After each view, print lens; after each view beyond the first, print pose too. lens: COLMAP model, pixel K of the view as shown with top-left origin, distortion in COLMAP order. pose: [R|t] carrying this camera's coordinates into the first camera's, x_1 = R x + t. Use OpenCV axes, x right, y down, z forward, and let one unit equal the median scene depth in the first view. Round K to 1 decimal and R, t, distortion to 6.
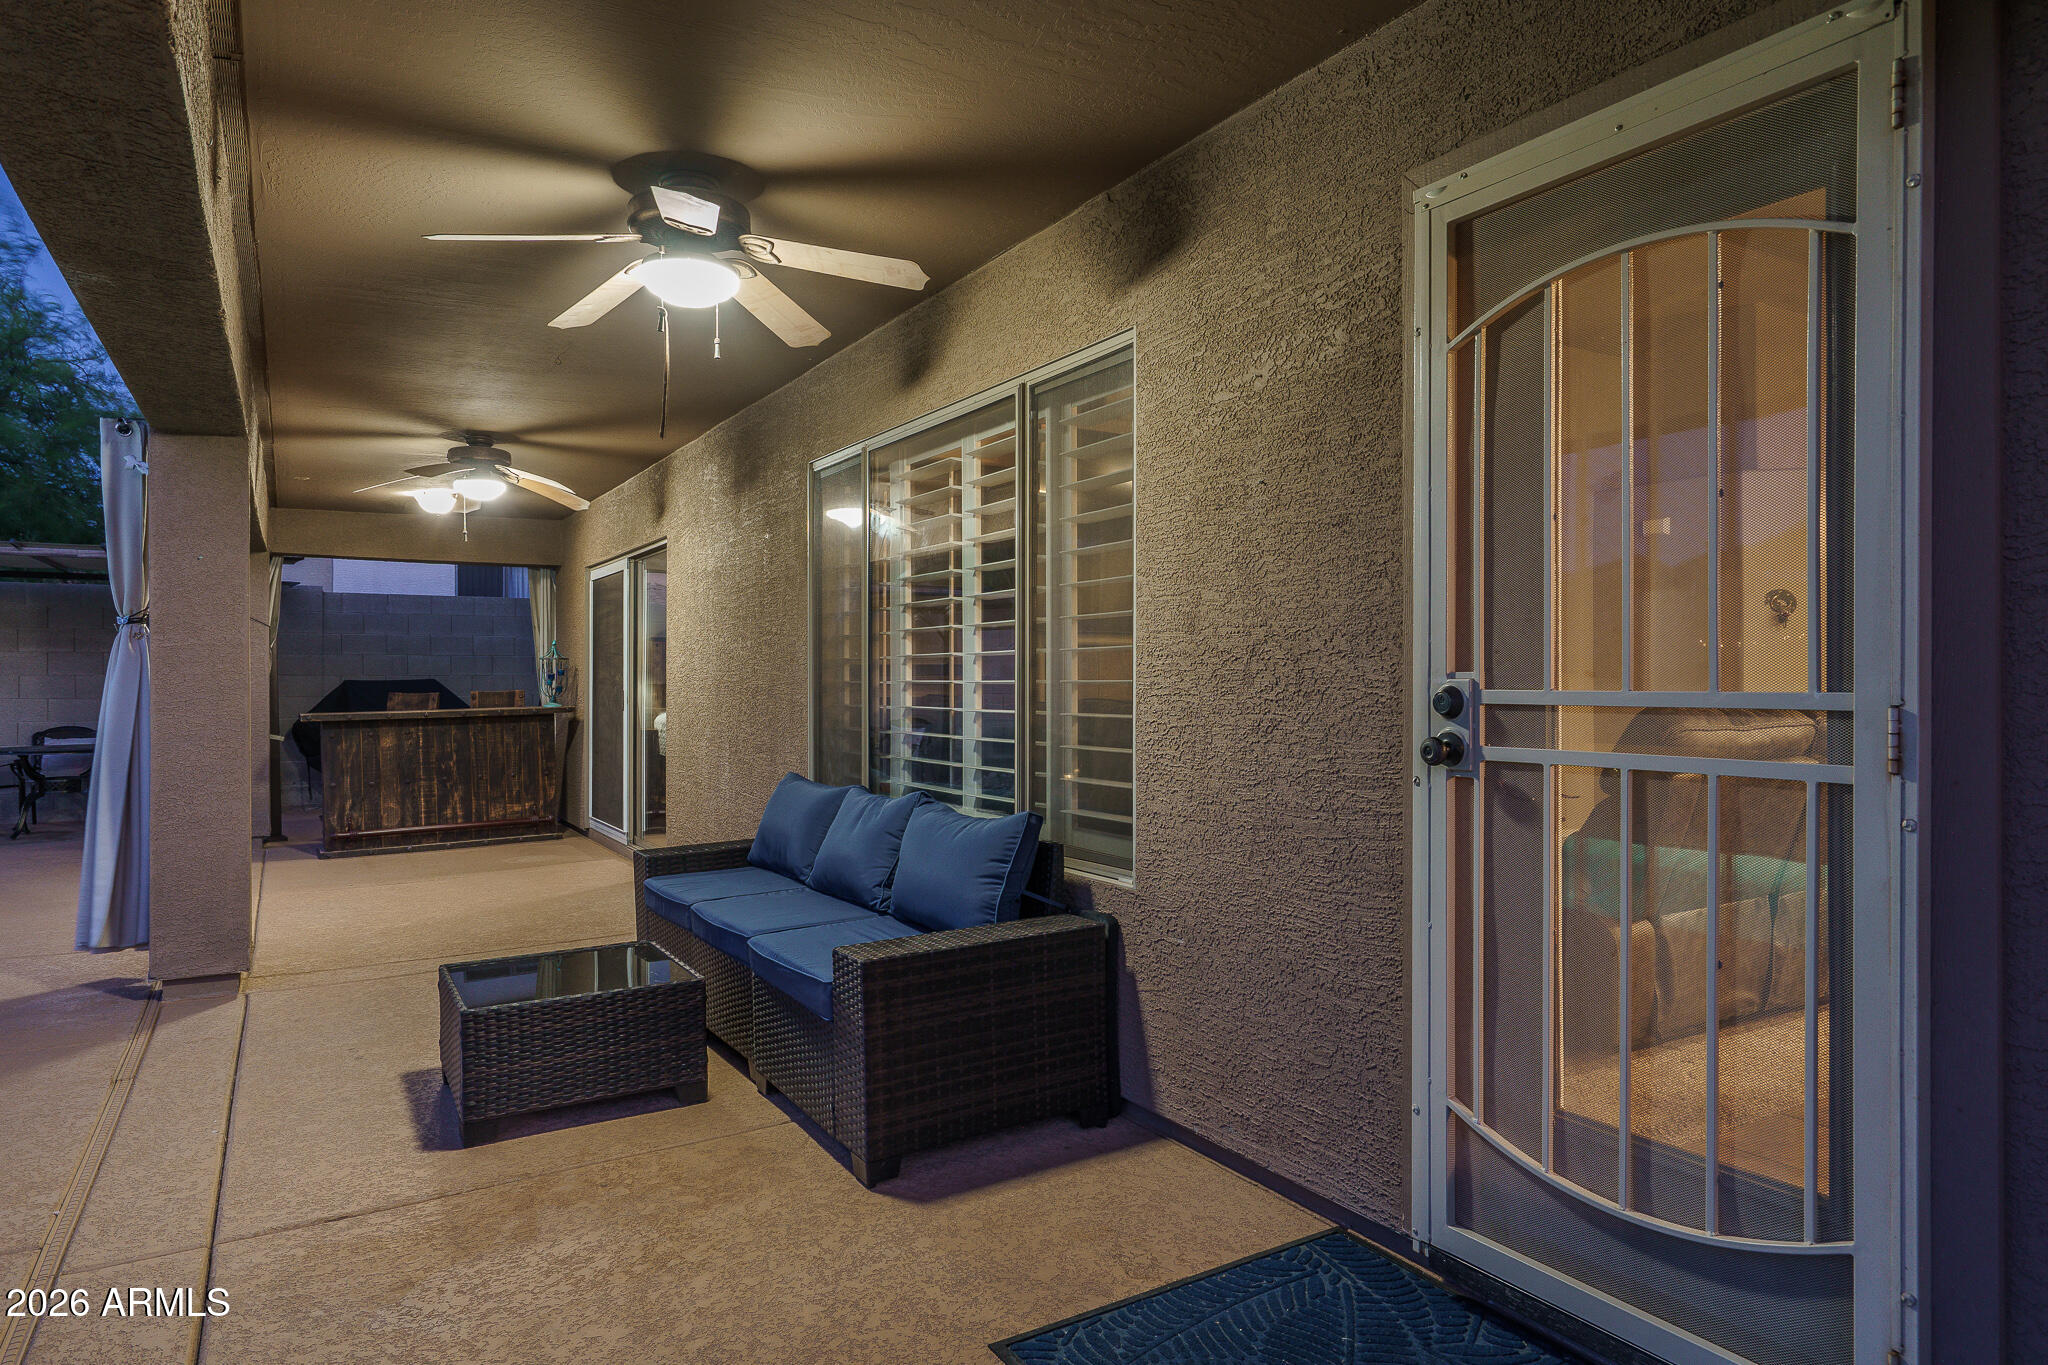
lens RADIAL K [[1228.6, 0, 1000.1], [0, 1228.6, 686.1], [0, 0, 1]] dist [0.025047, 0.000151]
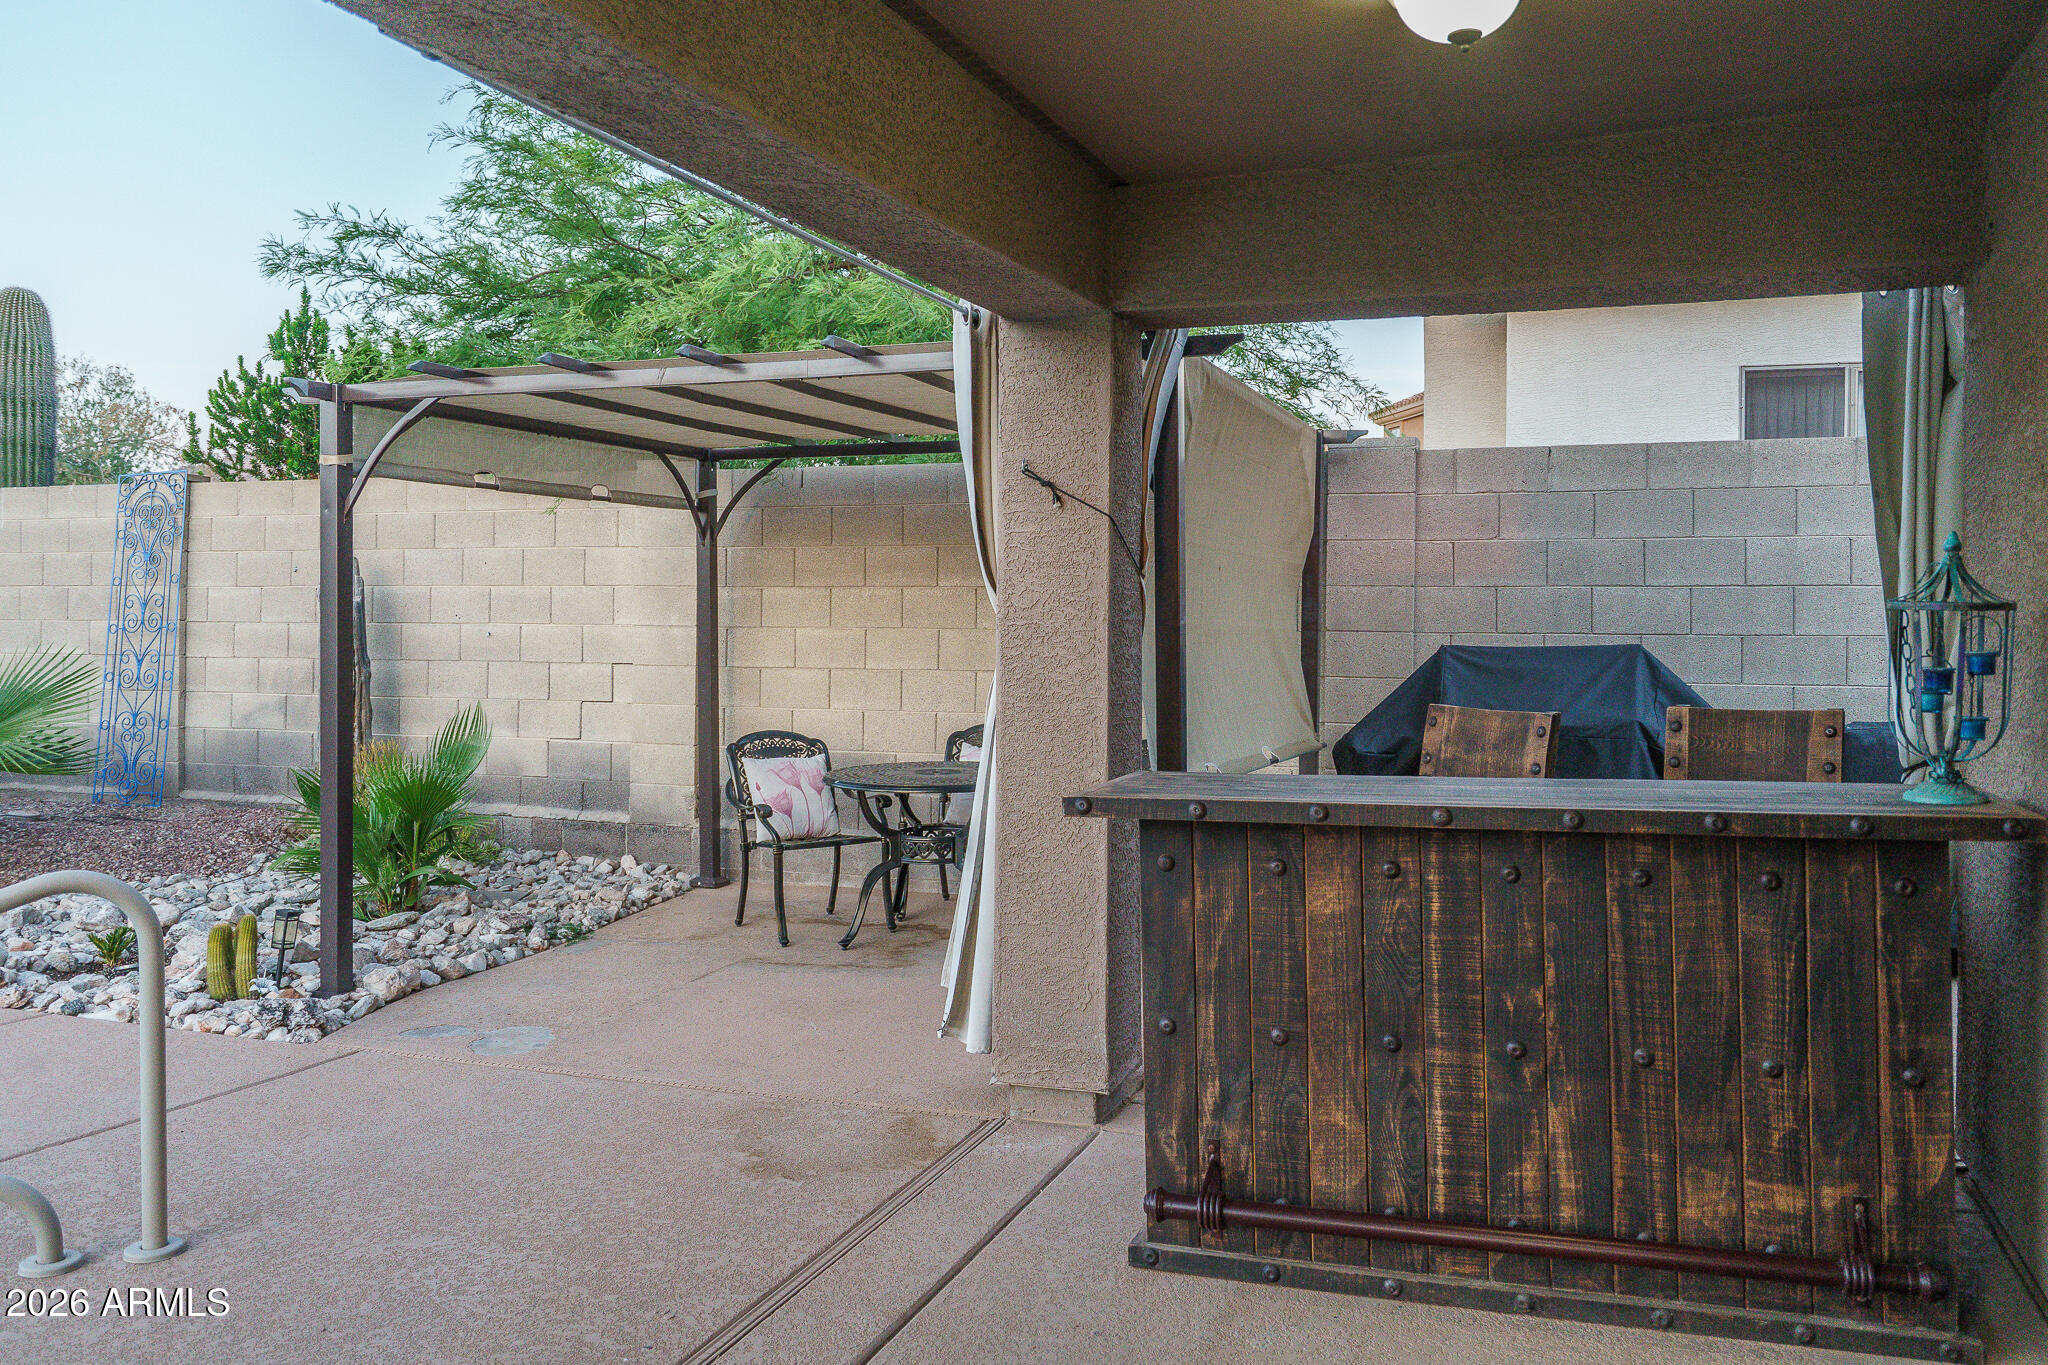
lens RADIAL K [[1629.6, 0, 1036.6], [0, 1629.6, 630.9], [0, 0, 1]] dist [0.008458, 0.000573]
pose [[0.641923, 0.014610, -0.766630, -0.248638], [-0.008783, 0.999893, 0.011701, -0.021137], [0.766719, -0.000778, 0.641982, 0.705055]]
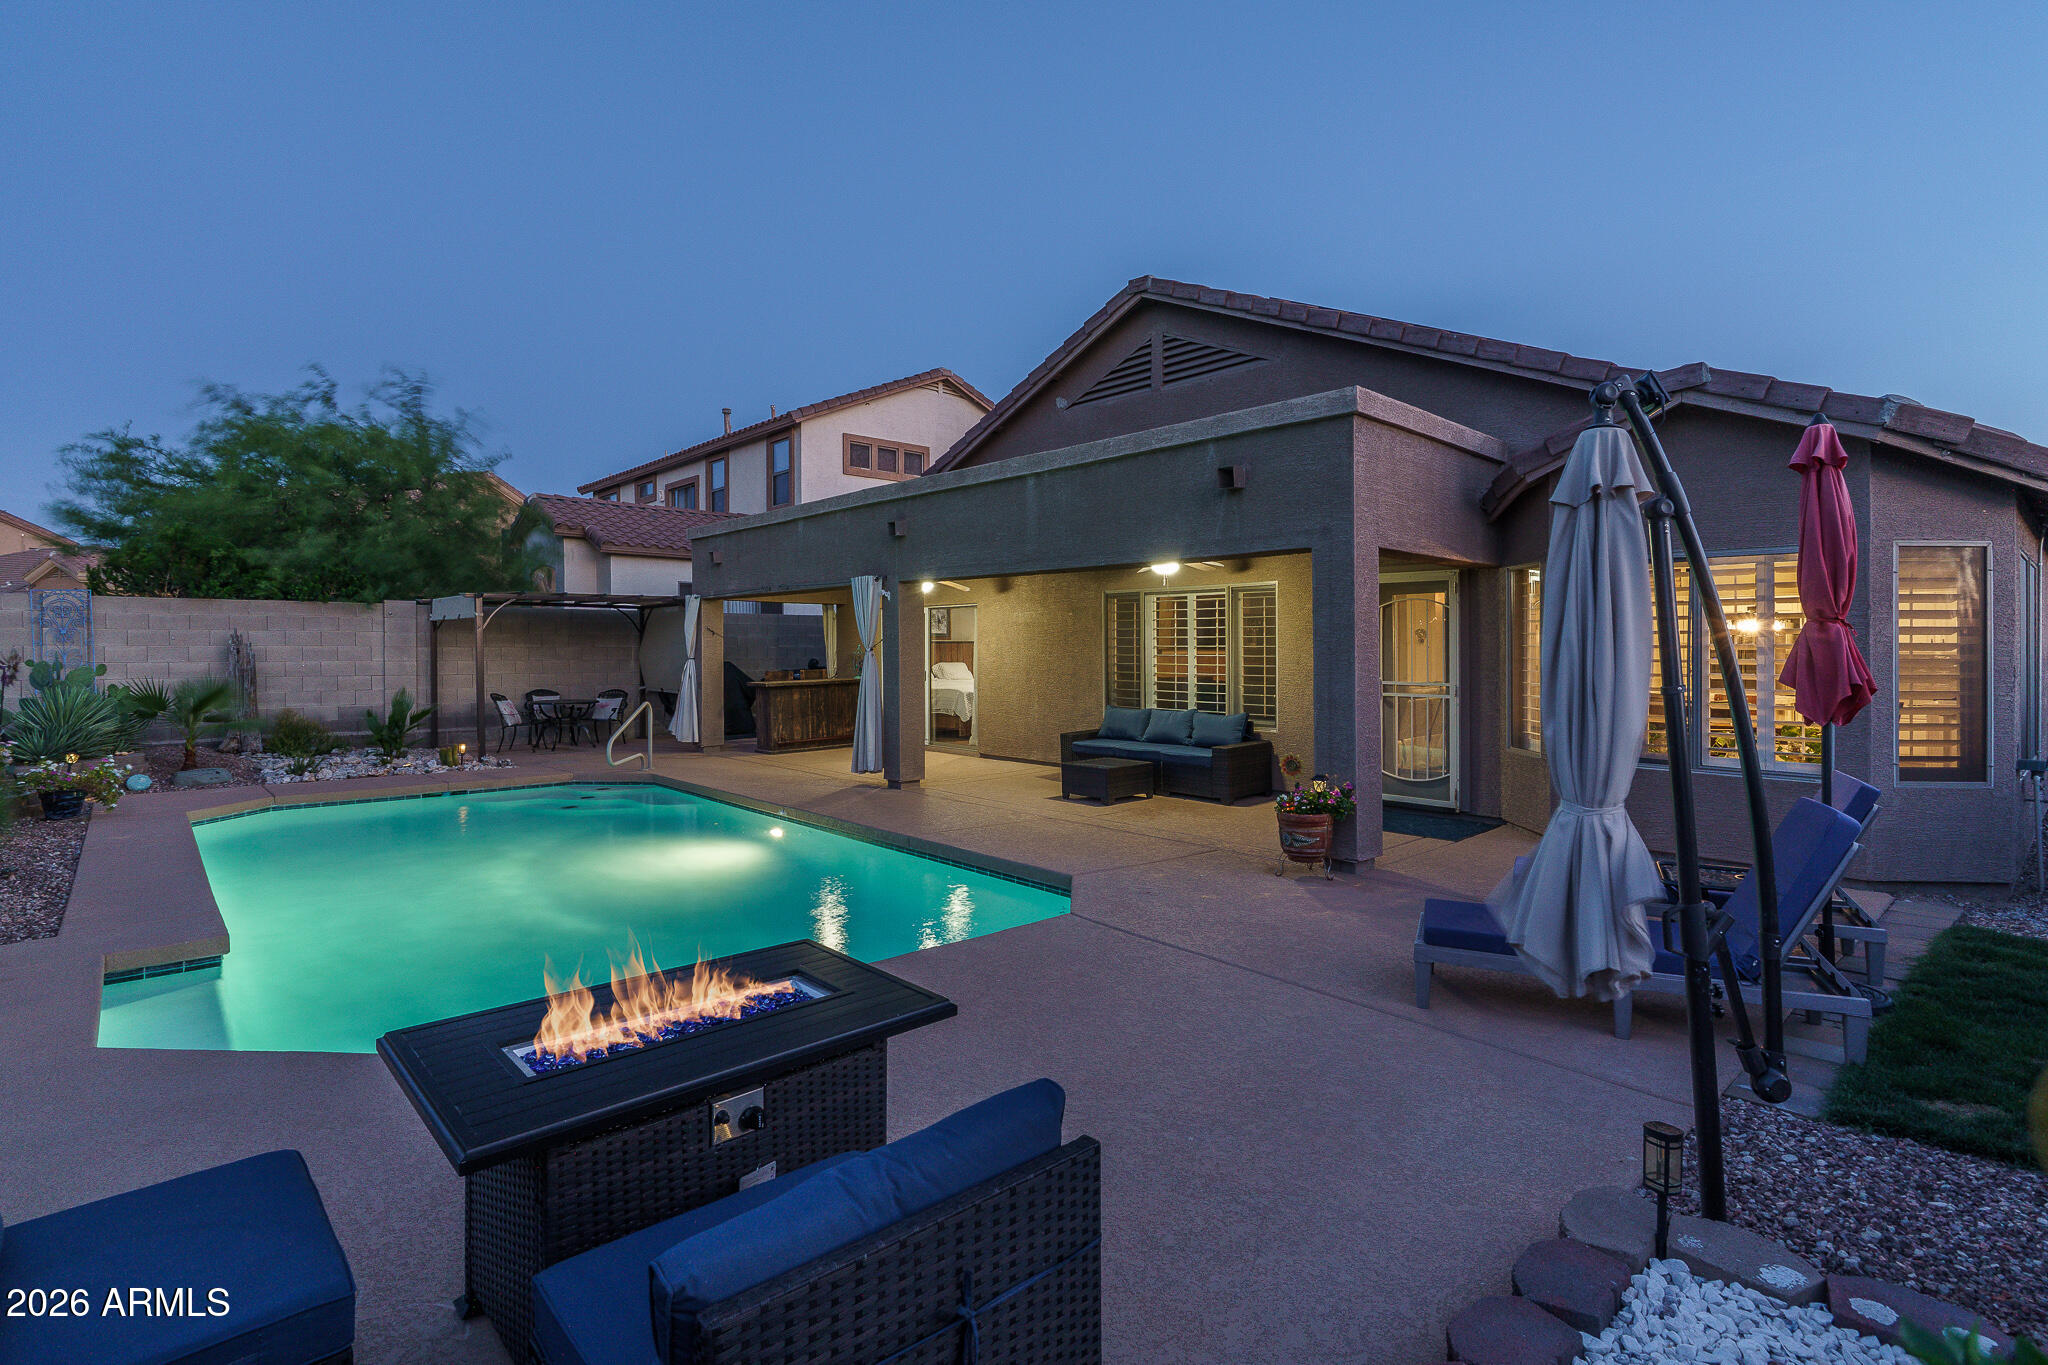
lens RADIAL K [[978.2, 0, 1023.3], [0, 978.2, 675.7], [0, 0, 1]] dist [-0.008466, 0.000109]
pose [[0.979515, -0.002479, 0.201357, -0.455470], [-0.001865, 0.999770, 0.021380, -0.023061], [-0.201364, -0.021317, 0.979285, -0.628487]]
